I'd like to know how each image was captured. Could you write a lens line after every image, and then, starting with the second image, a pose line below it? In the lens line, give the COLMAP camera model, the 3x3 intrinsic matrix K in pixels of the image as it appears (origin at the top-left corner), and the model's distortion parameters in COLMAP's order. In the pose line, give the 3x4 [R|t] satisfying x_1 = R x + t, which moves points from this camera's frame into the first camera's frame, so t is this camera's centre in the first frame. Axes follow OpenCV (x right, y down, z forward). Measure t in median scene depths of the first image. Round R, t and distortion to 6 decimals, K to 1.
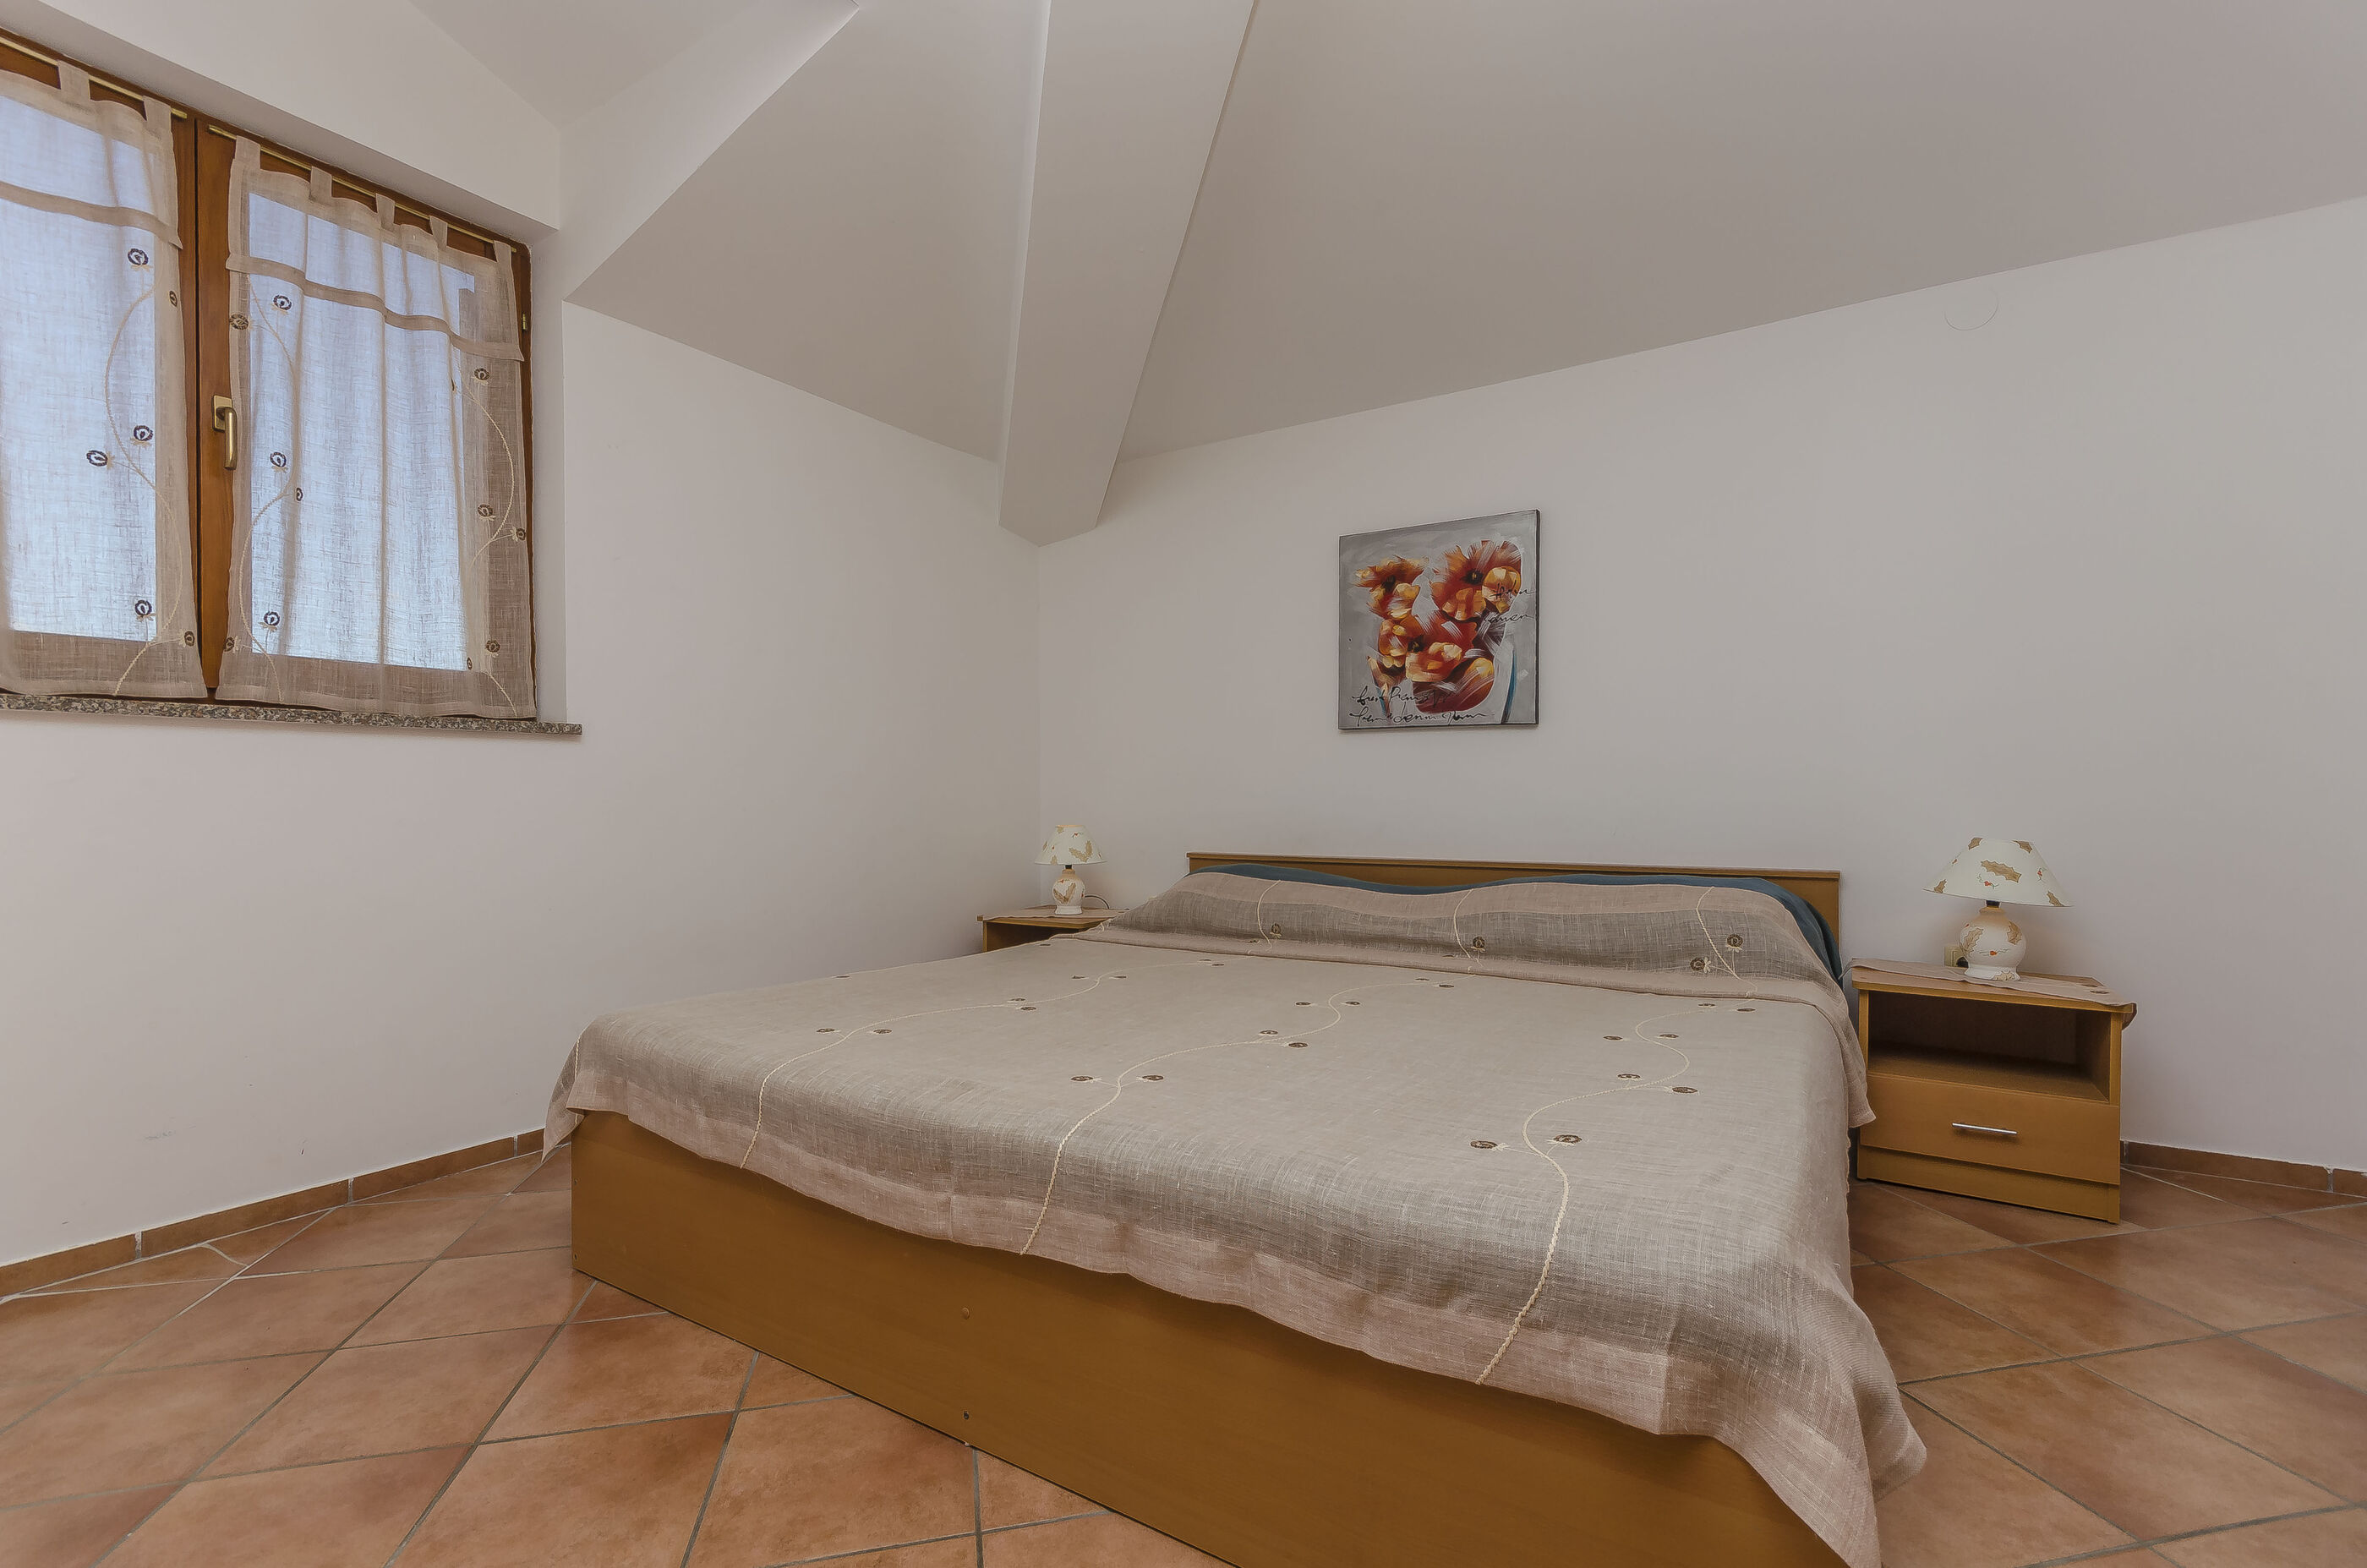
lens RADIAL K [[1041.9, 0, 1186.9], [0, 1041.9, 789.6], [0, 0, 1]] dist [0.002498, 0.000043]
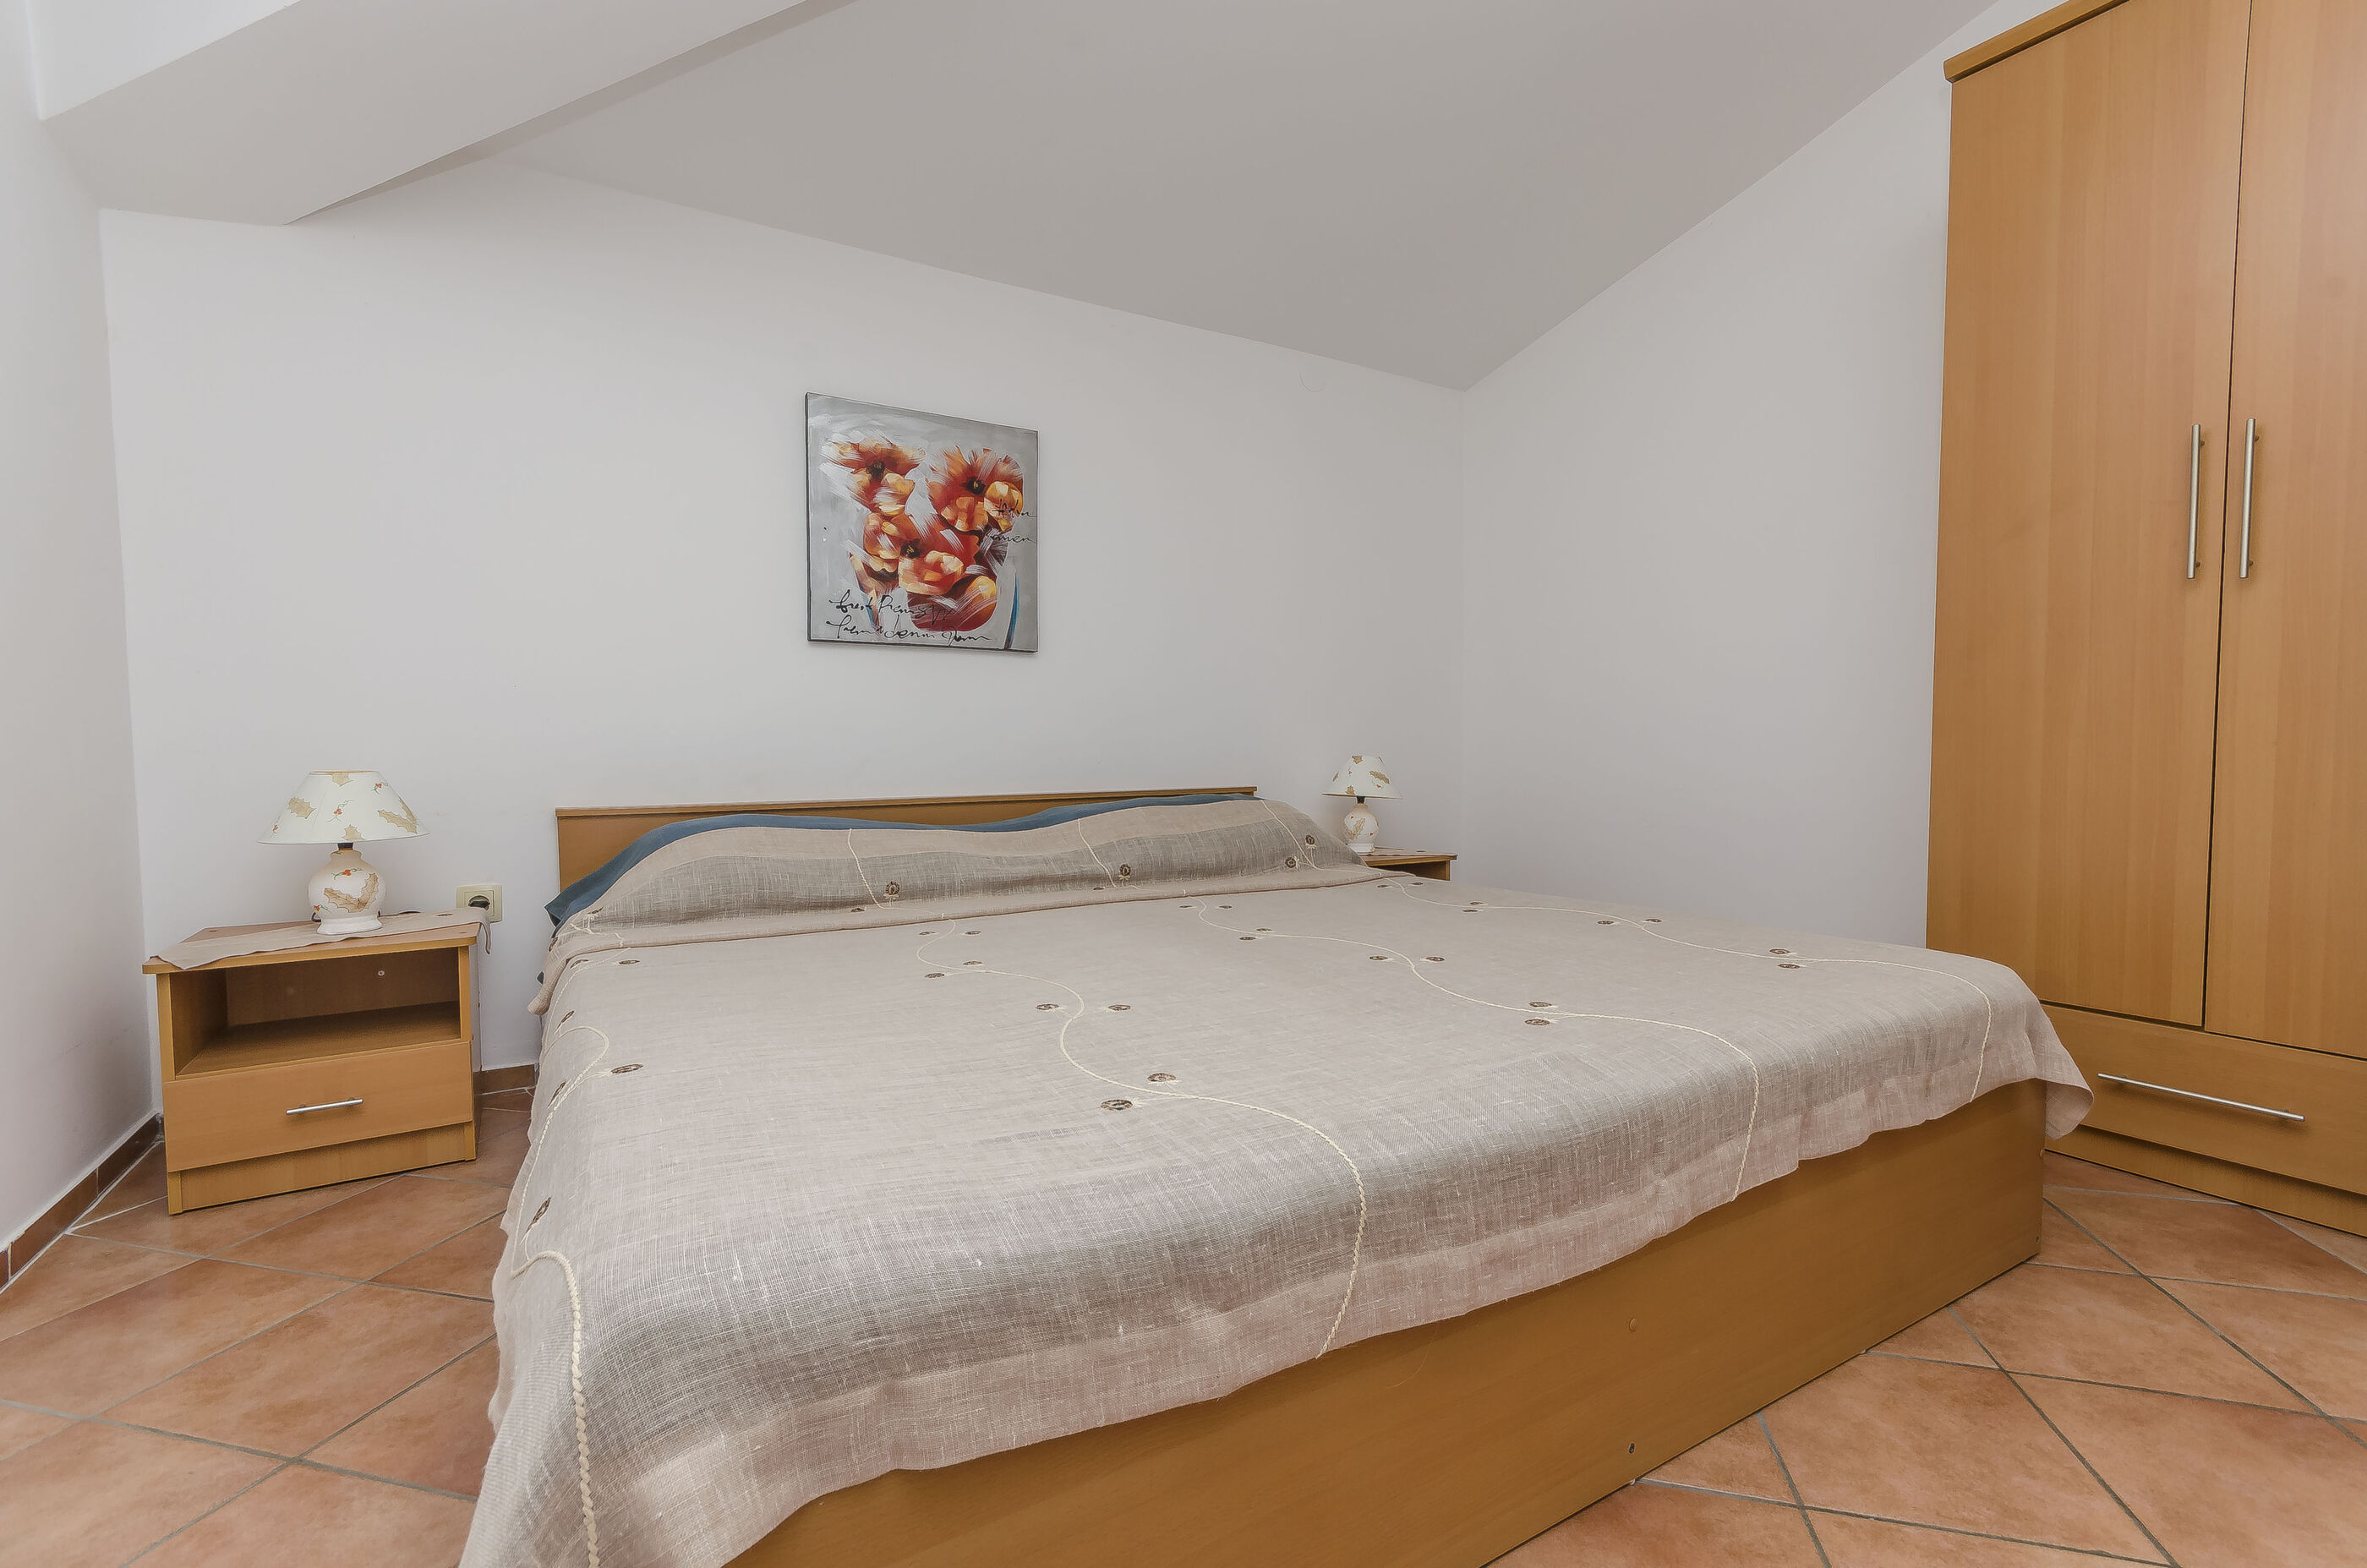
lens RADIAL K [[1041.9, 0, 1186.7], [0, 1041.9, 789.0], [0, 0, 1]] dist [0.002498, 0.000043]
pose [[0.455106, -0.035964, 0.889711, -0.468931], [-0.000822, 0.999167, 0.040809, 0.024837], [-0.890437, -0.019304, 0.454697, 0.416462]]
